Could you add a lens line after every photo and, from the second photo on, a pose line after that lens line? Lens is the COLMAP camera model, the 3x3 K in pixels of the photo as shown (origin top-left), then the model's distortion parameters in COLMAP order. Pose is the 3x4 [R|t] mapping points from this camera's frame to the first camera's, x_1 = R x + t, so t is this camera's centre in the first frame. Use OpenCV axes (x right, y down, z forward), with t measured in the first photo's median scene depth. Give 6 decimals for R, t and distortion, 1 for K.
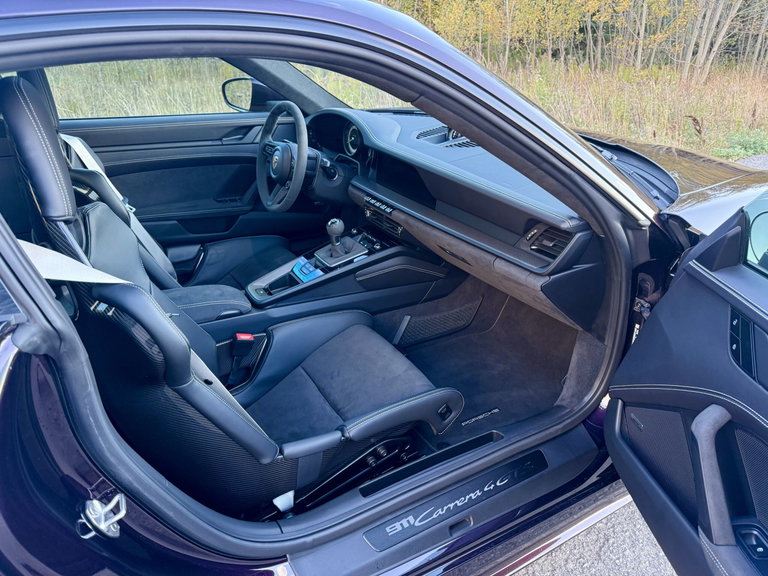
lens RADIAL K [[557.7, 0, 384.0], [0, 557.7, 288.0], [0, 0, 1]] dist [0.141059, -0.213400]
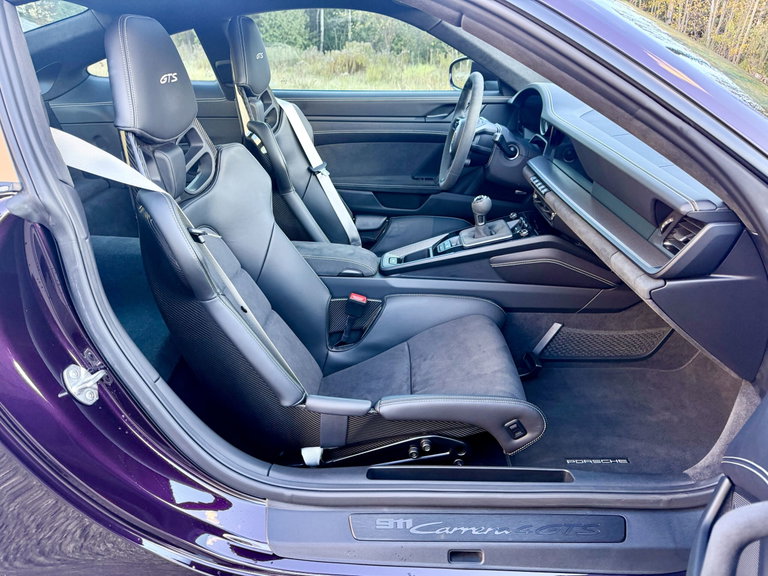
lens RADIAL K [[557.7, 0, 384.0], [0, 557.7, 288.0], [0, 0, 1]] dist [0.141059, -0.213400]
pose [[0.842343, 0.187652, -0.505218, 0.308346], [-0.201332, 0.979123, 0.027996, 0.033956], [0.499924, 0.078134, 0.862537, 0.169468]]
